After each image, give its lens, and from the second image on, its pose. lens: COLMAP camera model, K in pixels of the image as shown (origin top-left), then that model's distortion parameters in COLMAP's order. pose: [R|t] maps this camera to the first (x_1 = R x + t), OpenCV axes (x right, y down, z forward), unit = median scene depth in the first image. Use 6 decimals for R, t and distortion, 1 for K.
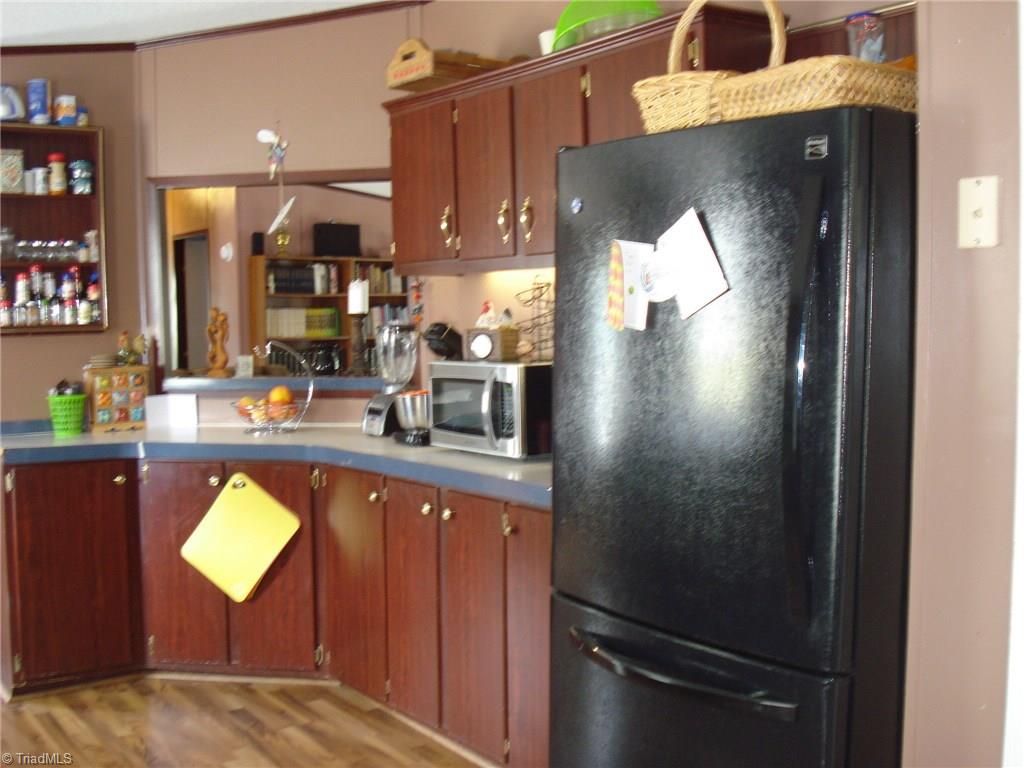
lens RADIAL K [[1146.6, 0, 512.4], [0, 1146.6, 384.6], [0, 0, 1]] dist [-0.120857, 0.000000]
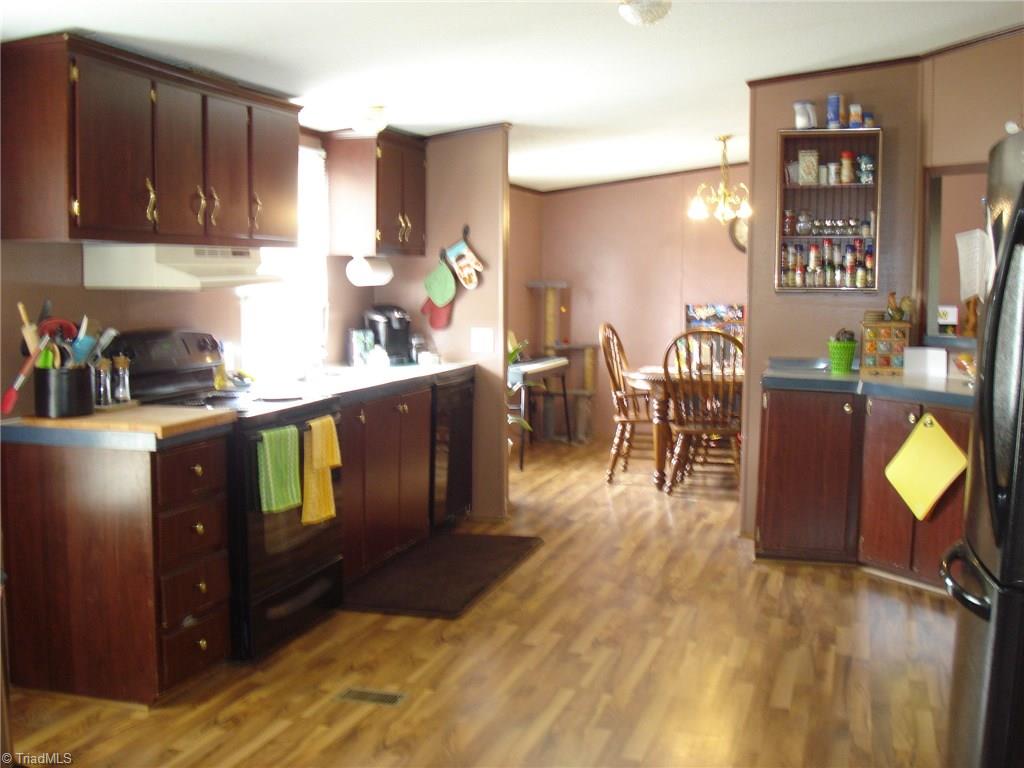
lens RADIAL K [[1146.6, 0, 515.7], [0, 1146.6, 380.8], [0, 0, 1]] dist [-0.120857, 0.000000]
pose [[0.597590, 0.091470, -0.796567, 0.419007], [-0.065148, 0.995726, 0.065464, -0.007161], [0.799151, 0.012774, 0.600995, -0.070557]]
